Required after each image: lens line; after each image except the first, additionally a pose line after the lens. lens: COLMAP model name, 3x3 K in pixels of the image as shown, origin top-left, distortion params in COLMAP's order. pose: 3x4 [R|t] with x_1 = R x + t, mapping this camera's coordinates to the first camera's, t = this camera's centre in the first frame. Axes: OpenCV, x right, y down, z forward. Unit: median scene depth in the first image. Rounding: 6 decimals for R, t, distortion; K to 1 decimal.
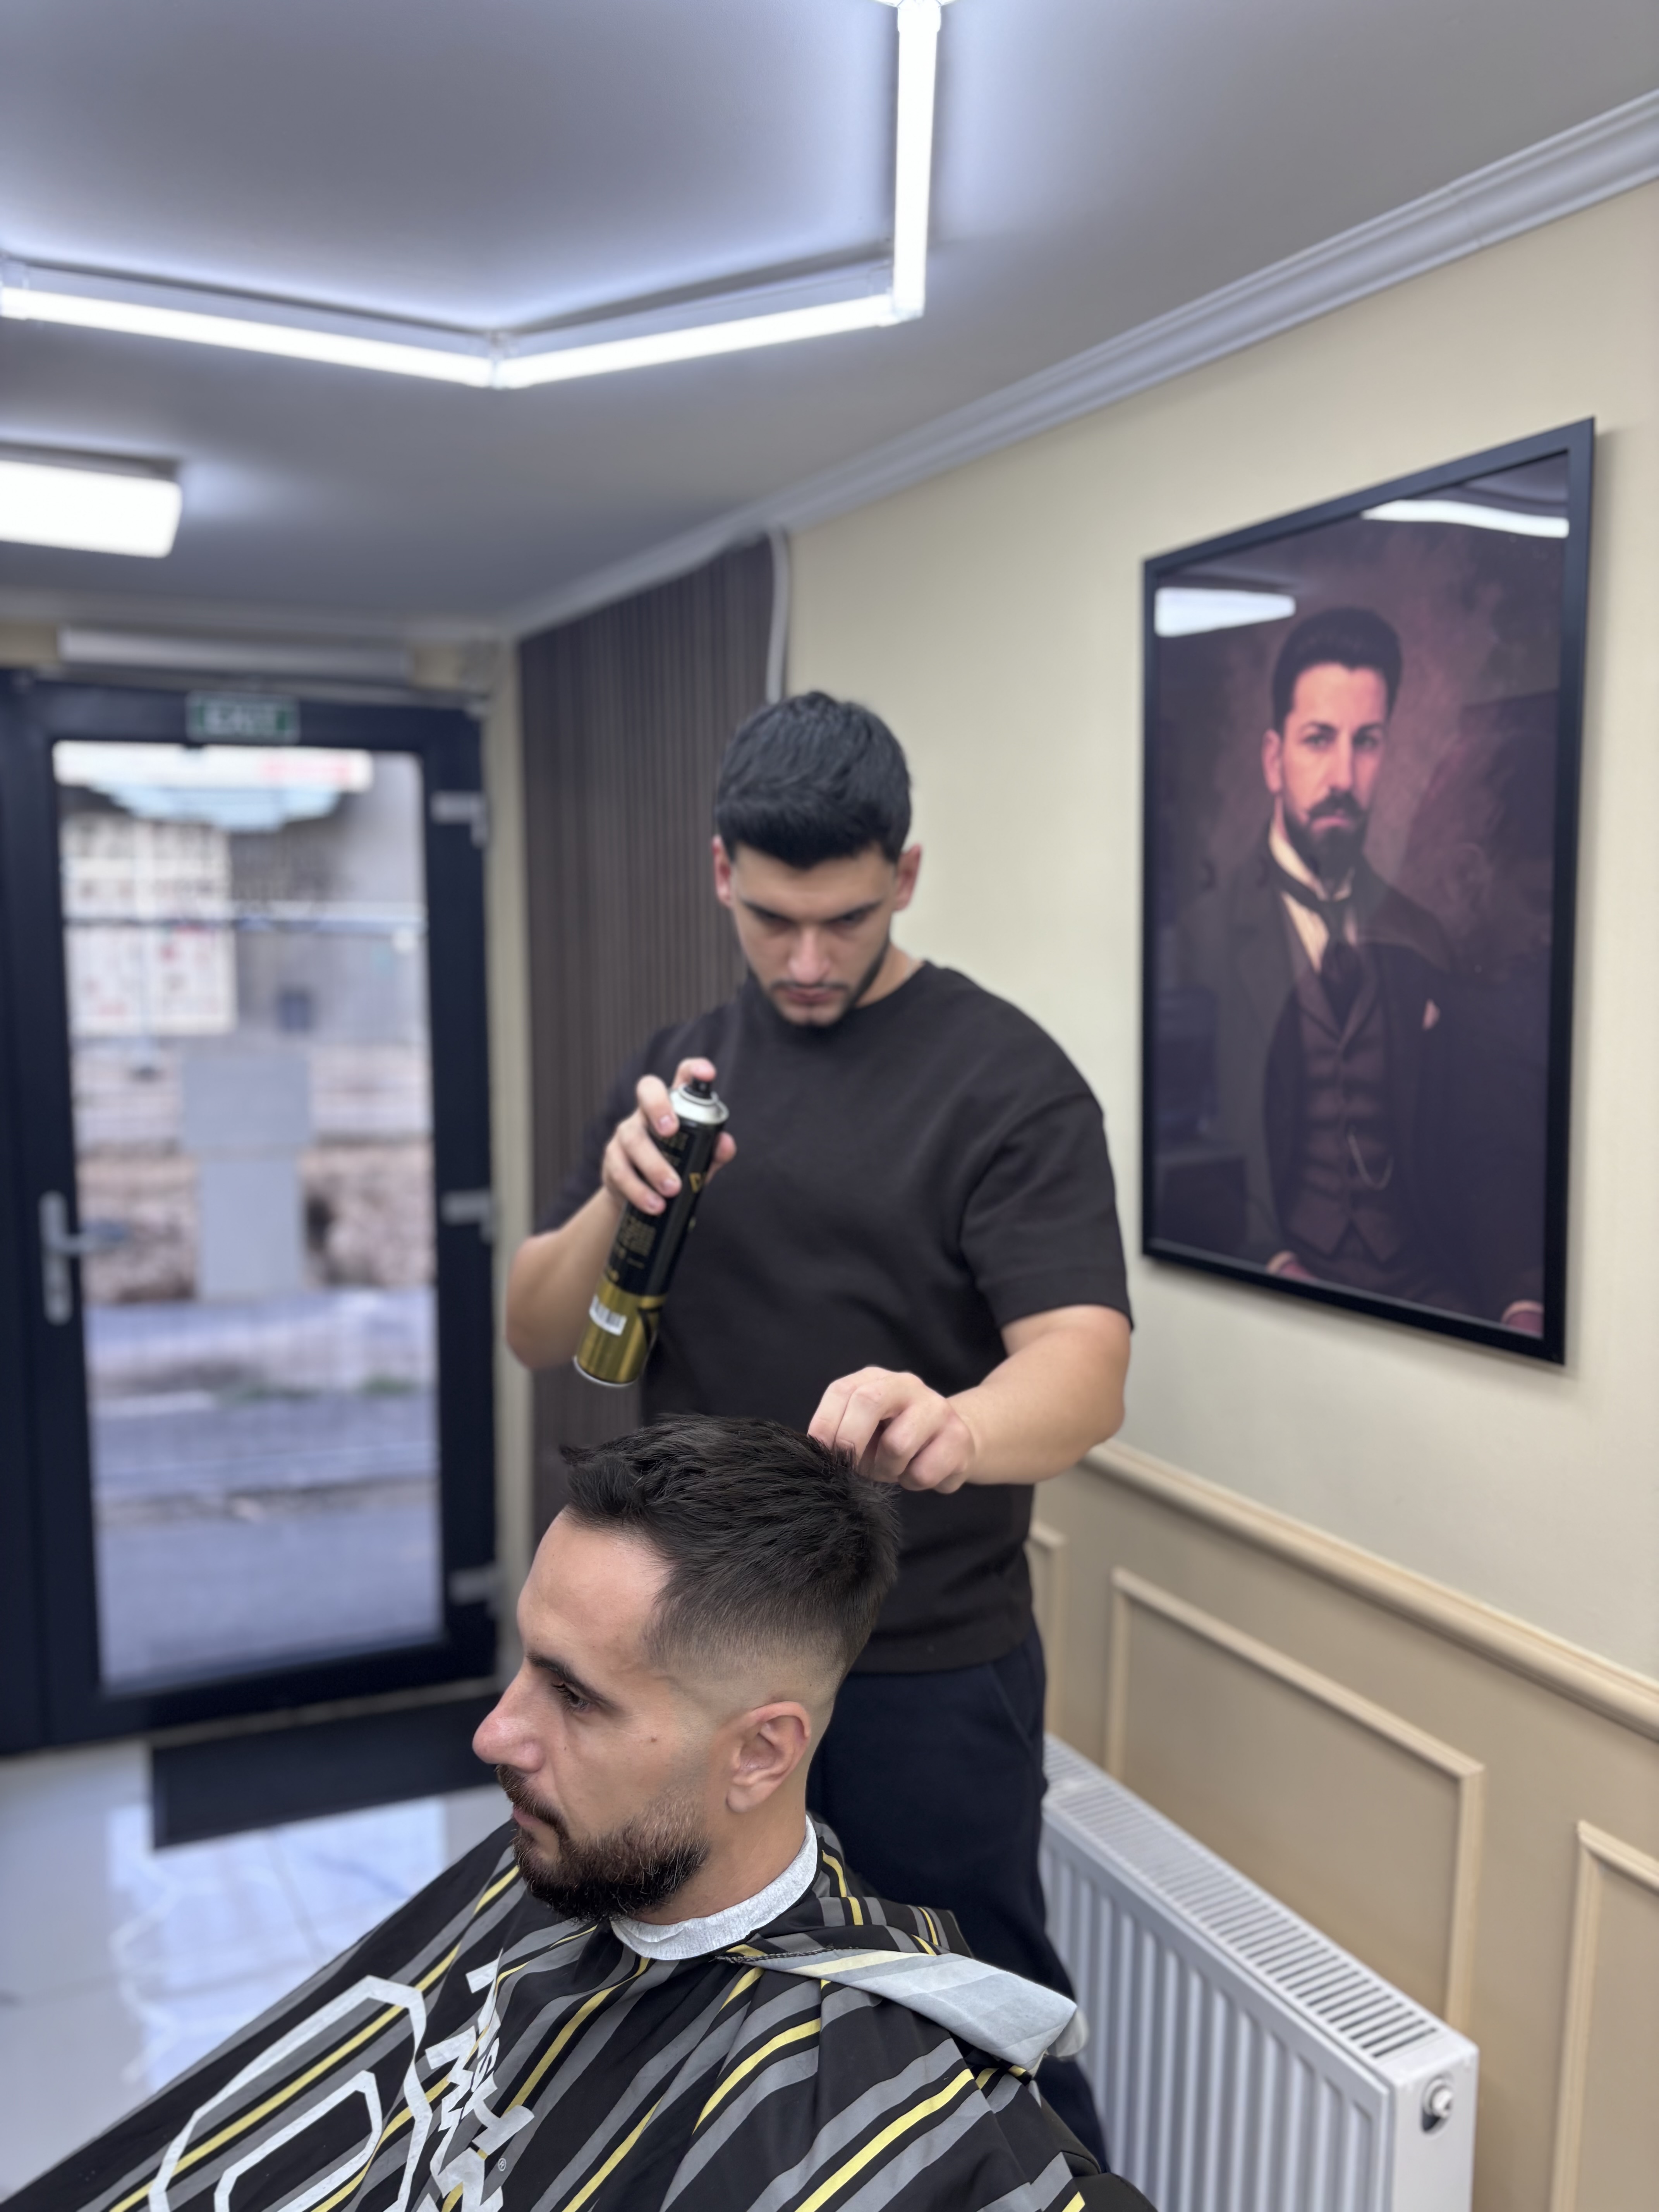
lens RADIAL K [[1657.9, 0, 794.9], [0, 1657.9, 1139.6], [0, 0, 1]] dist [-0.000420, -0.077860]
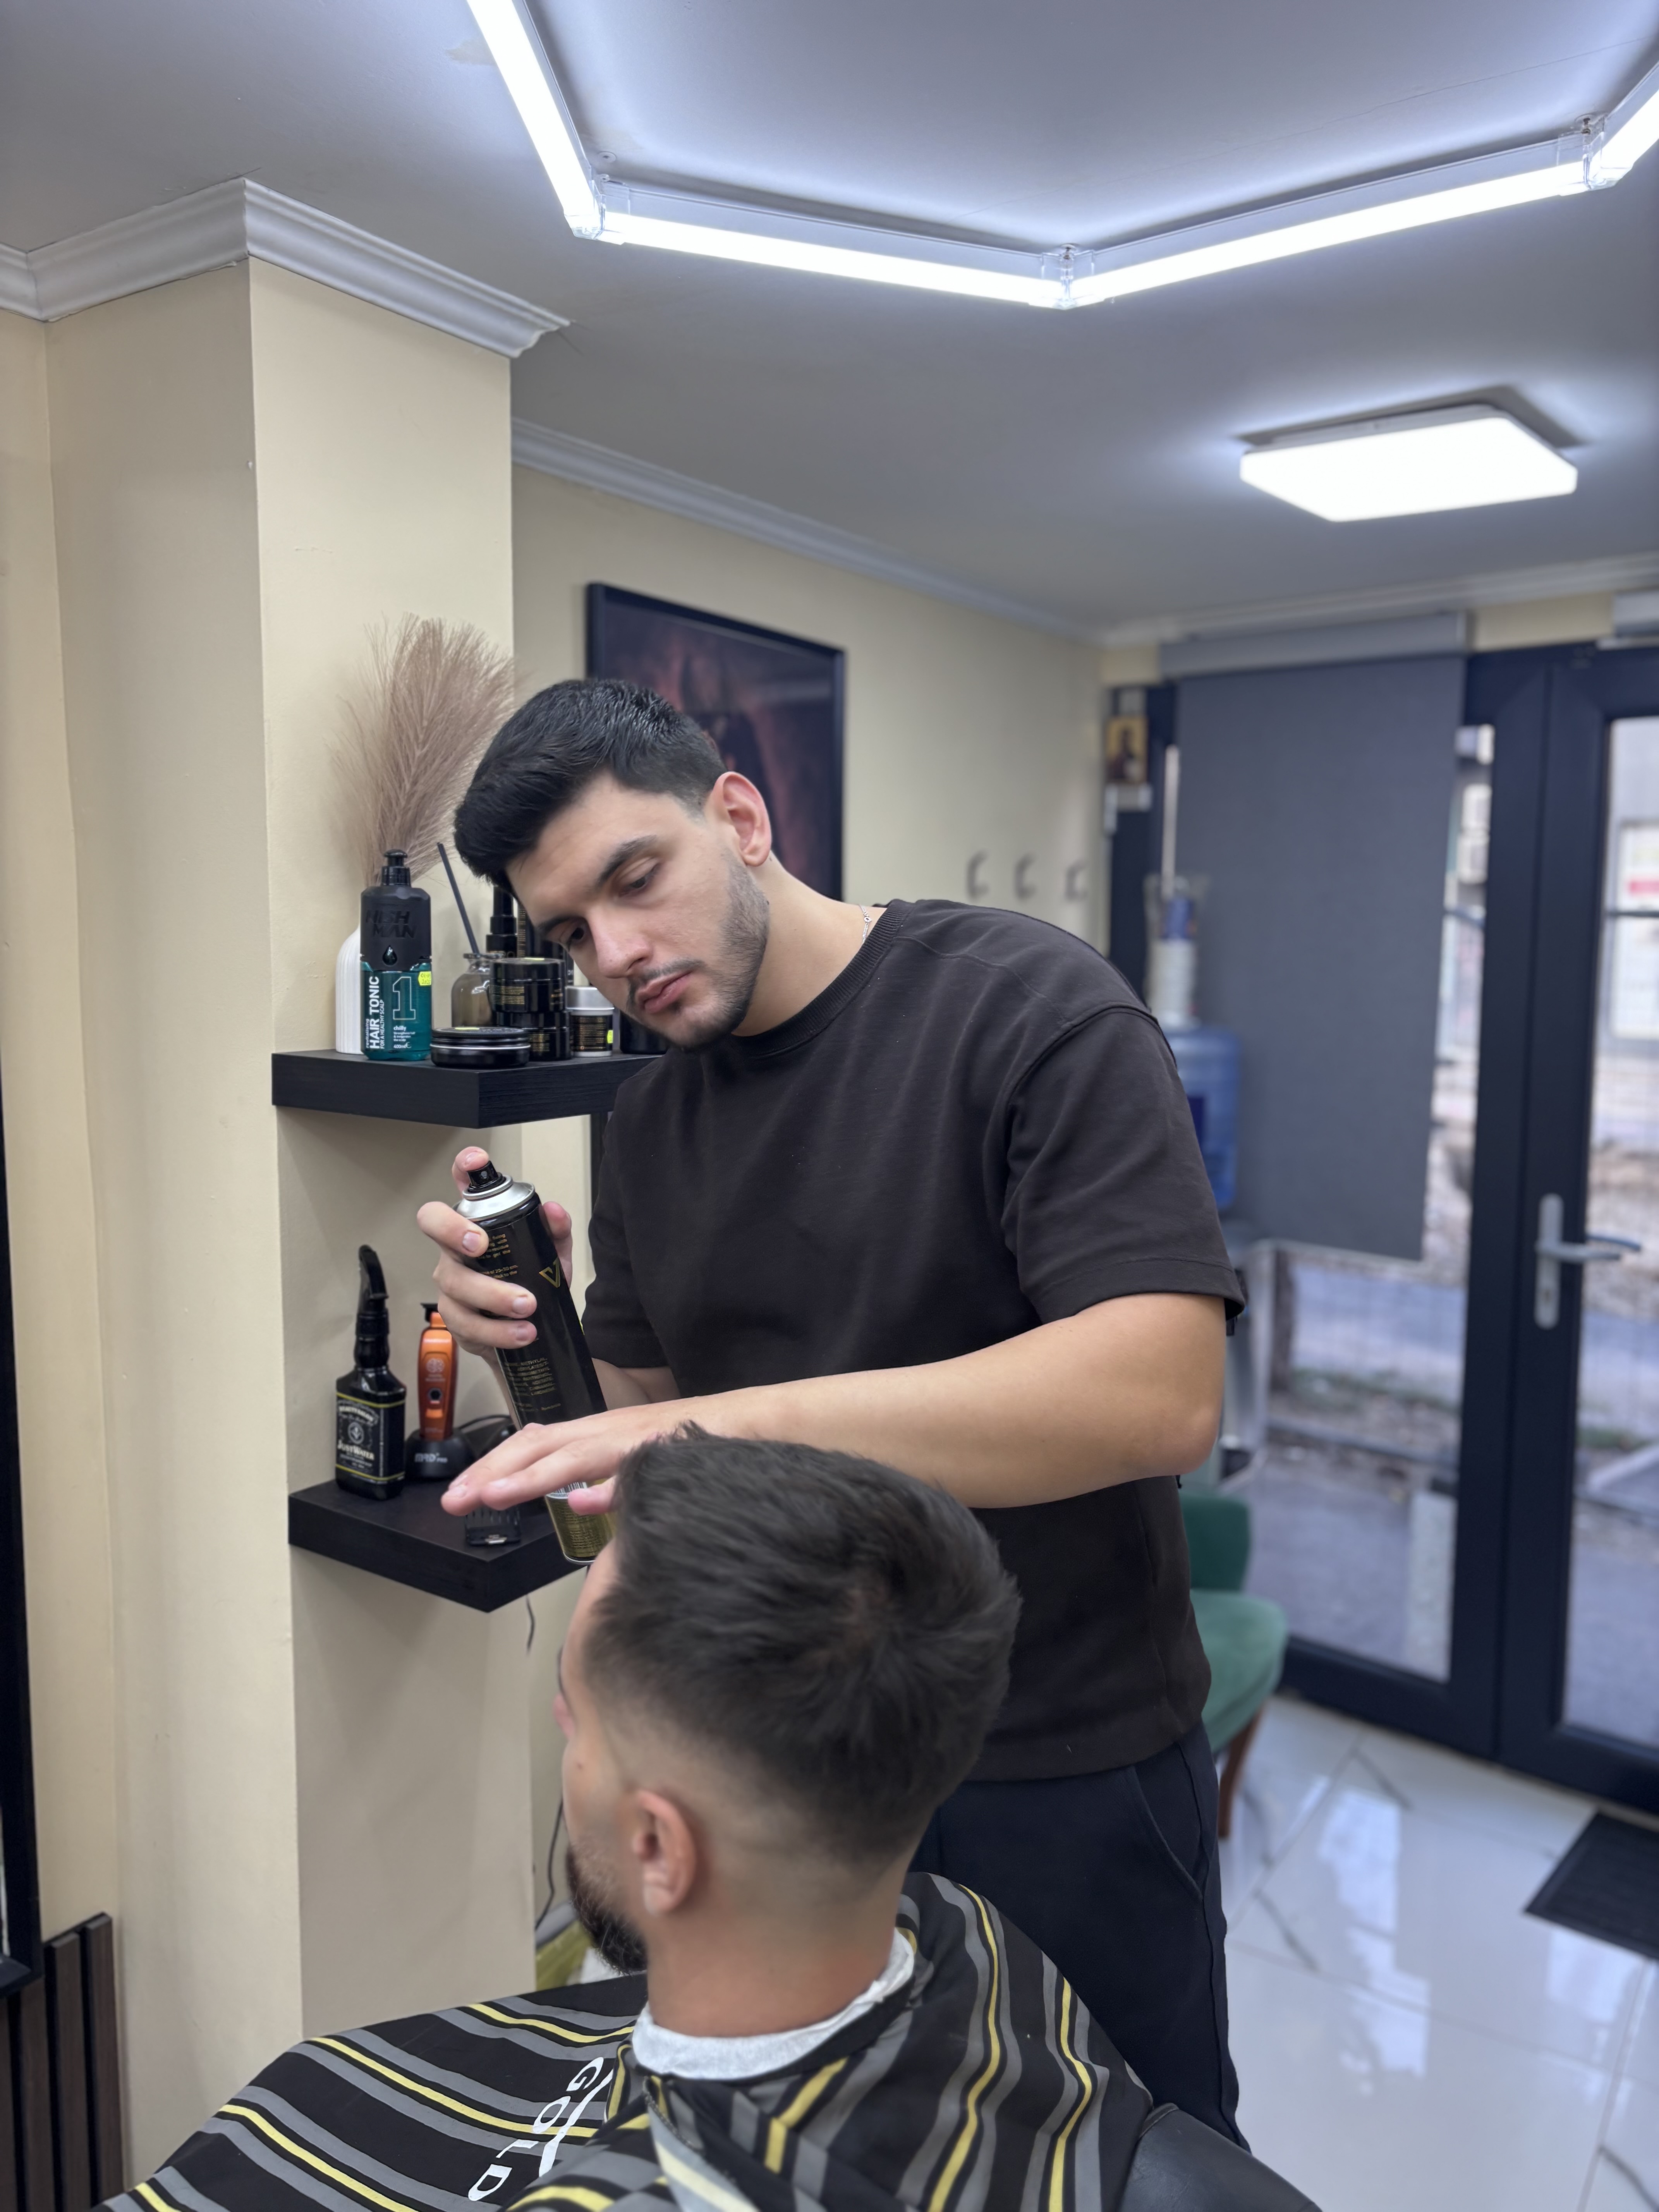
lens RADIAL K [[1641.4, 0, 801.0], [0, 1641.4, 1110.6], [0, 0, 1]] dist [0.002311, -0.022777]
pose [[0.463603, 0.102839, -0.880055, 0.635649], [-0.121511, 0.991236, 0.051820, -0.038682], [0.877672, 0.082913, 0.472036, 0.606395]]
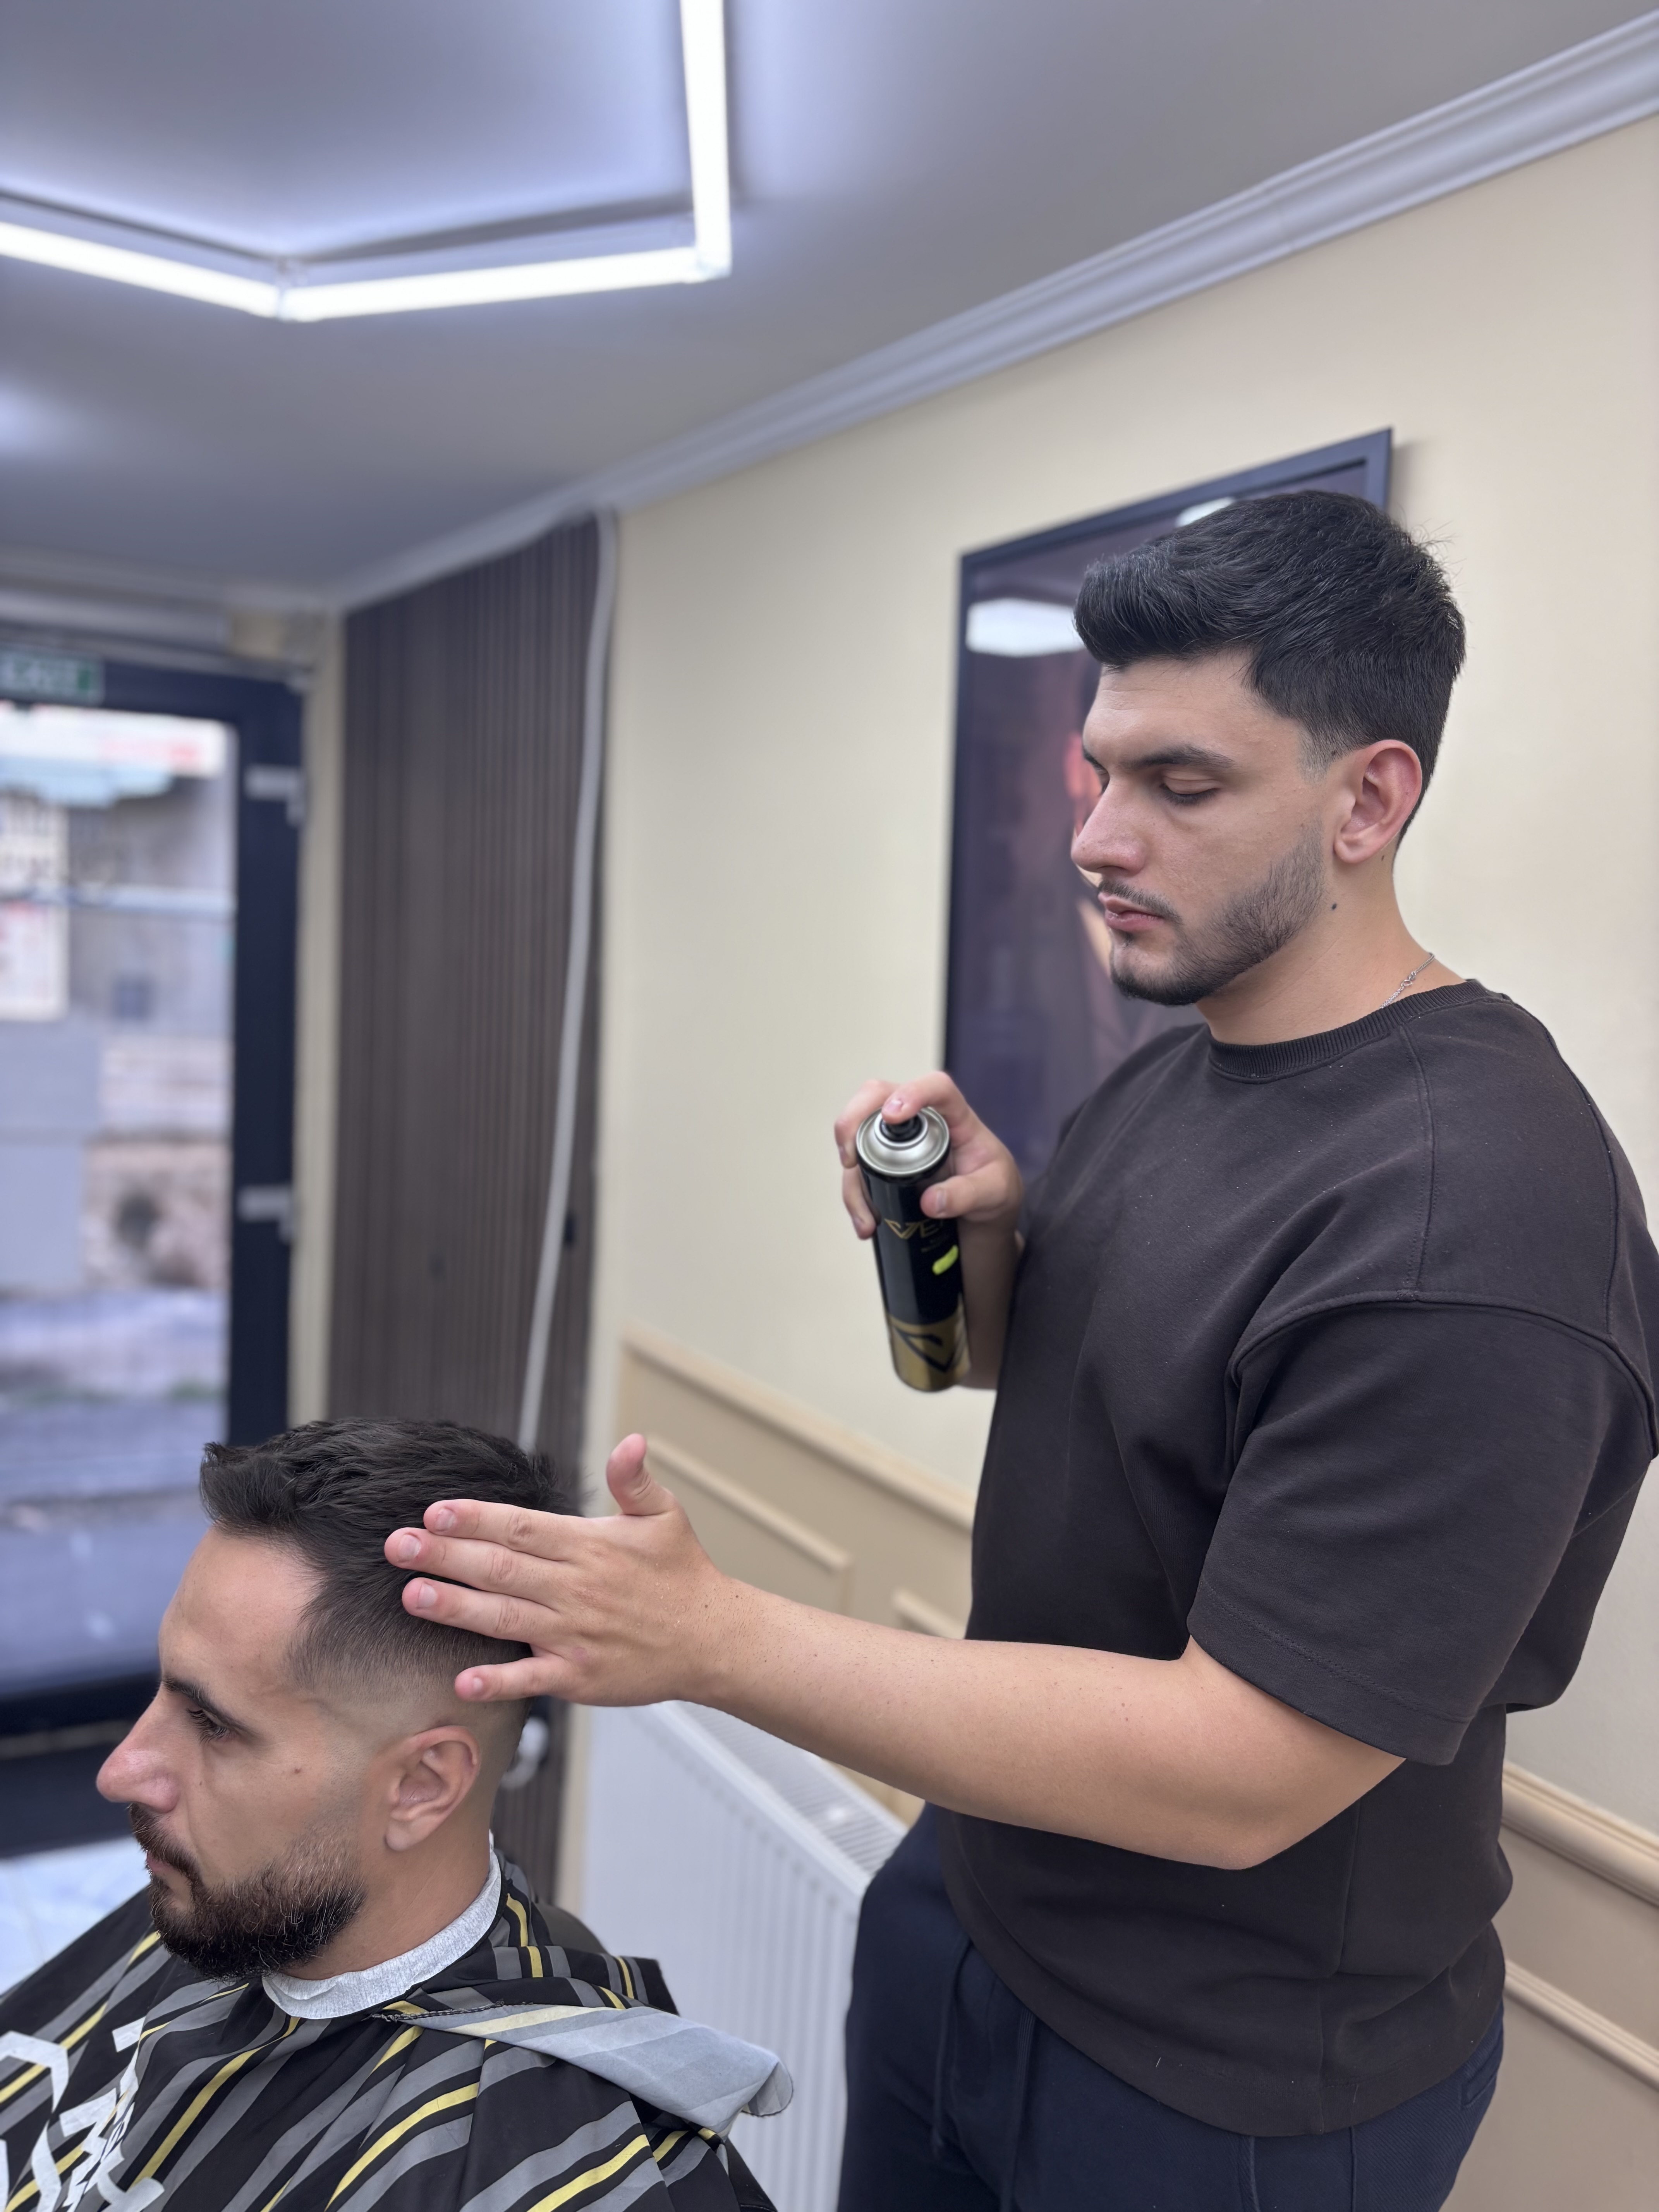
lens RADIAL K [[1659.1, 0, 859.2], [0, 1659.1, 1120.3], [0, 0, 1]] dist [0.000958, -0.077022]
pose [[0.991961, 0.038169, 0.120648, 0.084544], [-0.035216, 0.999028, -0.026508, 0.024009], [-0.121542, 0.022046, 0.992341, 0.070961]]
